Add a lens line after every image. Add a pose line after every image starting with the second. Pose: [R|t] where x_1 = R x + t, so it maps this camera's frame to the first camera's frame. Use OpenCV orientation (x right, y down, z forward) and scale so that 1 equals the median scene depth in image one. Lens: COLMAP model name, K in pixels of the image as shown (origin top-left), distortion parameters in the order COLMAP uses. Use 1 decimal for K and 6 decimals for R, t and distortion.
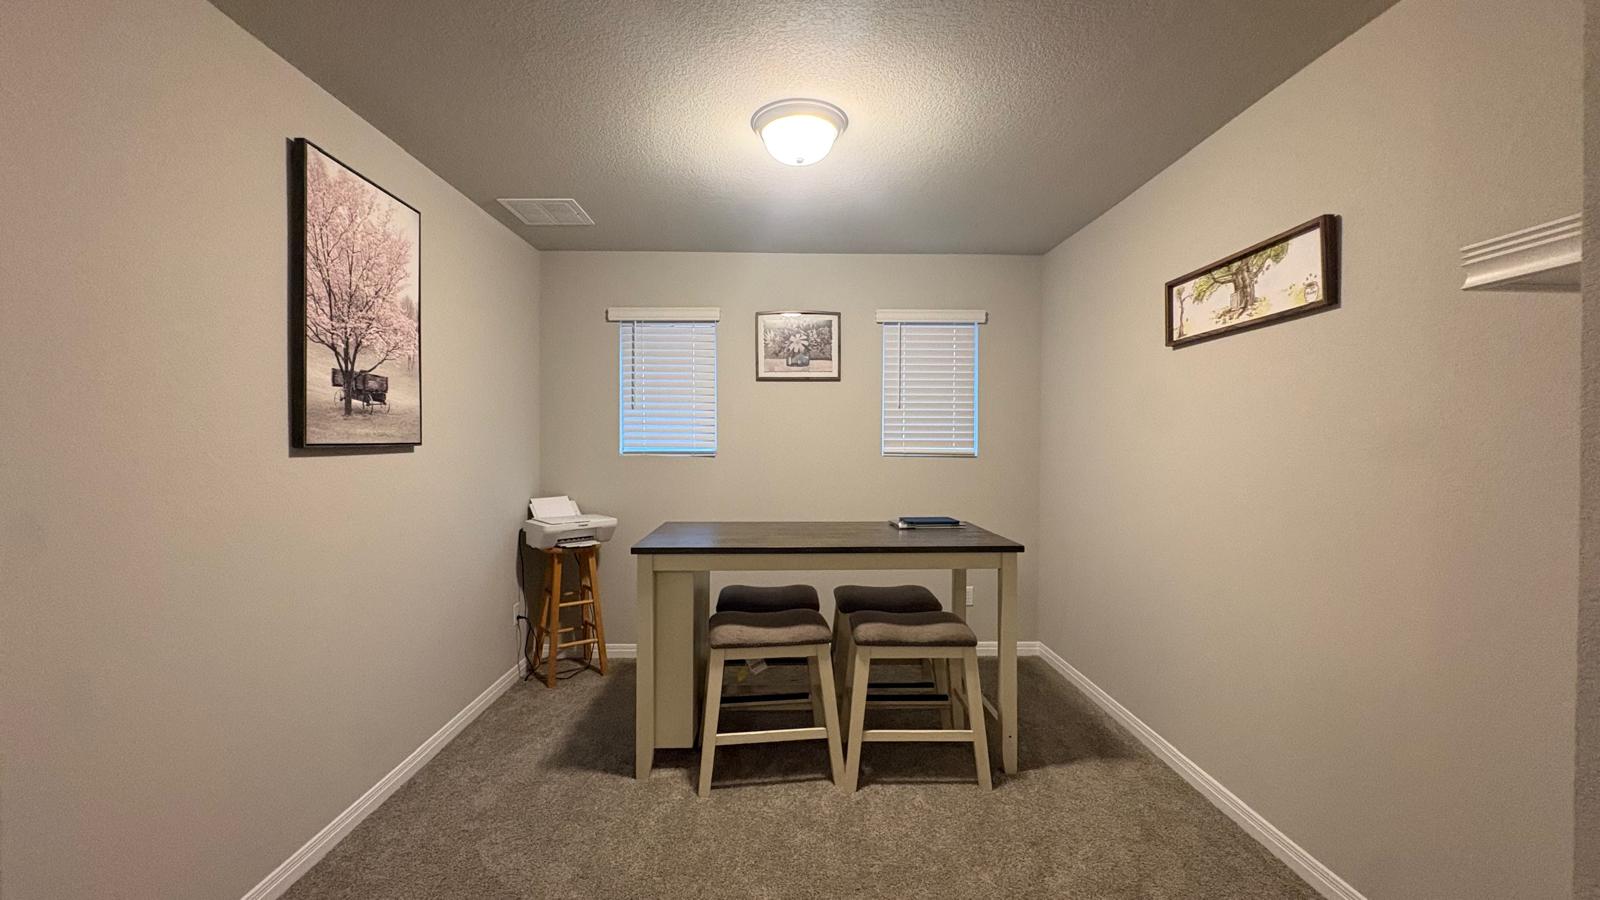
lens RADIAL K [[635.0, 0, 798.4], [0, 635.0, 452.0], [0, 0, 1]] dist [0.000861, -0.000562]
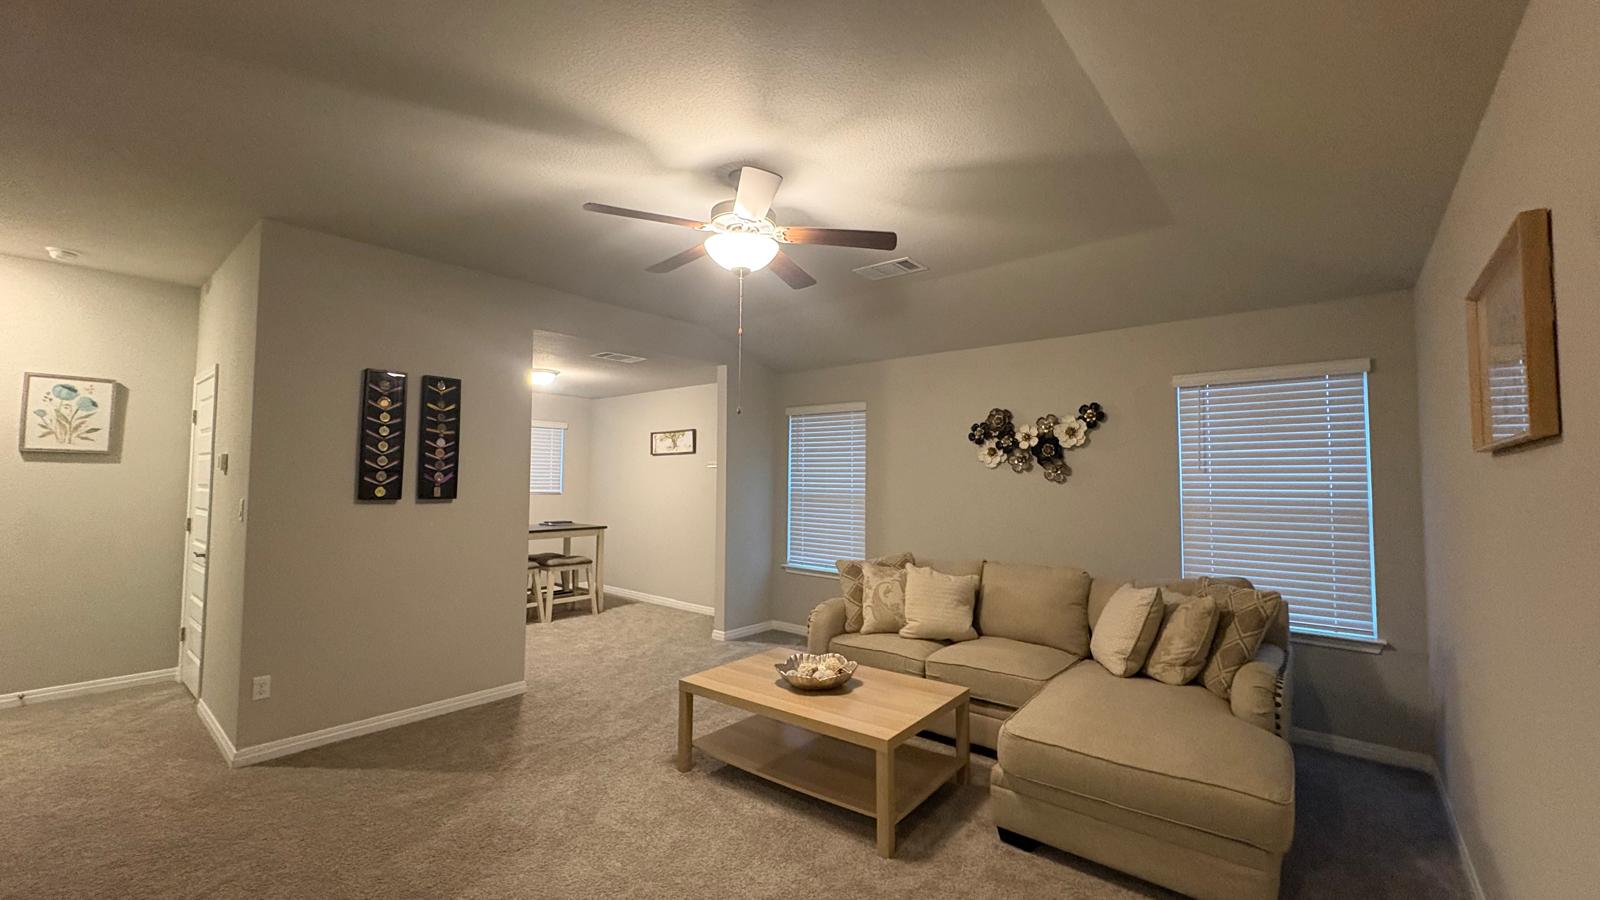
lens RADIAL K [[635.0, 0, 799.2], [0, 635.0, 443.9], [0, 0, 1]] dist [0.000861, -0.000562]
pose [[0.663799, 0.045113, 0.746549, -1.373430], [0.008231, 0.997678, -0.067606, -0.016234], [-0.747866, 0.051022, 0.661886, -1.723454]]
